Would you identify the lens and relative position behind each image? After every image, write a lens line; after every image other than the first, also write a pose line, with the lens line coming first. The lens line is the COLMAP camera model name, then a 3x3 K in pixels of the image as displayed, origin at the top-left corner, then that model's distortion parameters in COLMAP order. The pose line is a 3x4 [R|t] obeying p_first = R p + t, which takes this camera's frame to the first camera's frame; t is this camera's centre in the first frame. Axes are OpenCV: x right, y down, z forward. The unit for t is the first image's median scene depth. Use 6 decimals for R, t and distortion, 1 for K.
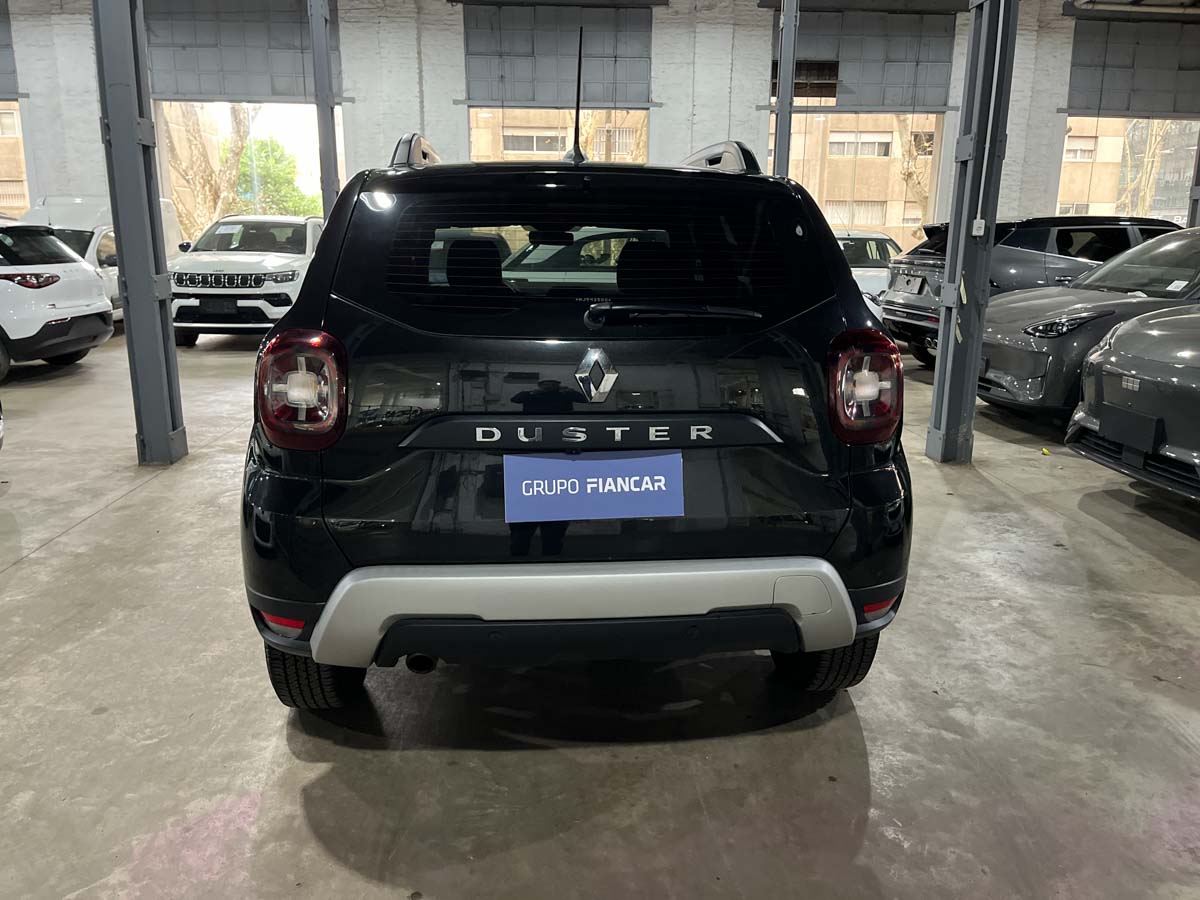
lens RADIAL K [[916.8, 0, 603.9], [0, 916.8, 455.9], [0, 0, 1]] dist [0.068177, -0.099753]
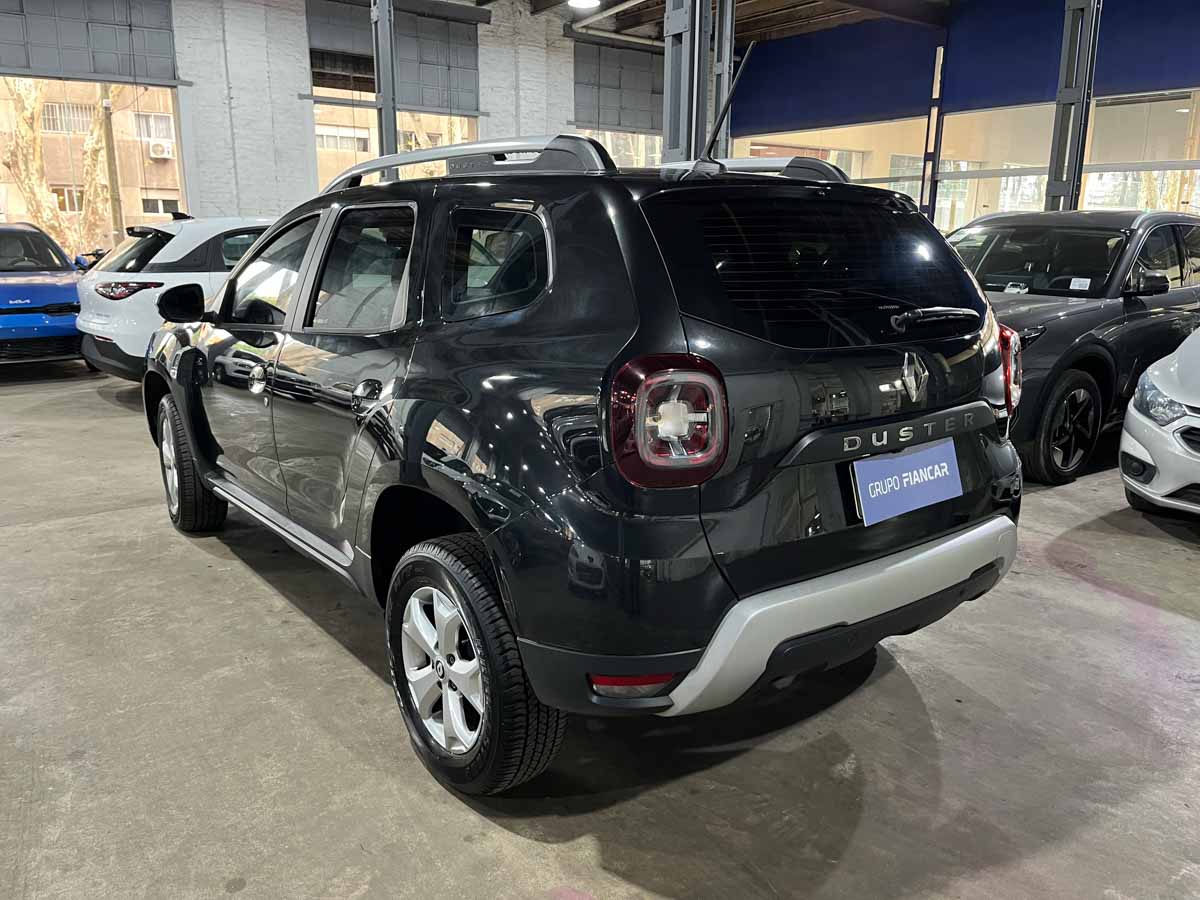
lens RADIAL K [[916.8, 0, 603.0], [0, 916.8, 452.8], [0, 0, 1]] dist [0.068177, -0.099753]
pose [[0.836607, -0.124291, 0.533518, -0.133267], [0.122184, 0.991723, 0.039439, -0.012858], [-0.534004, 0.032192, 0.844869, 0.041370]]
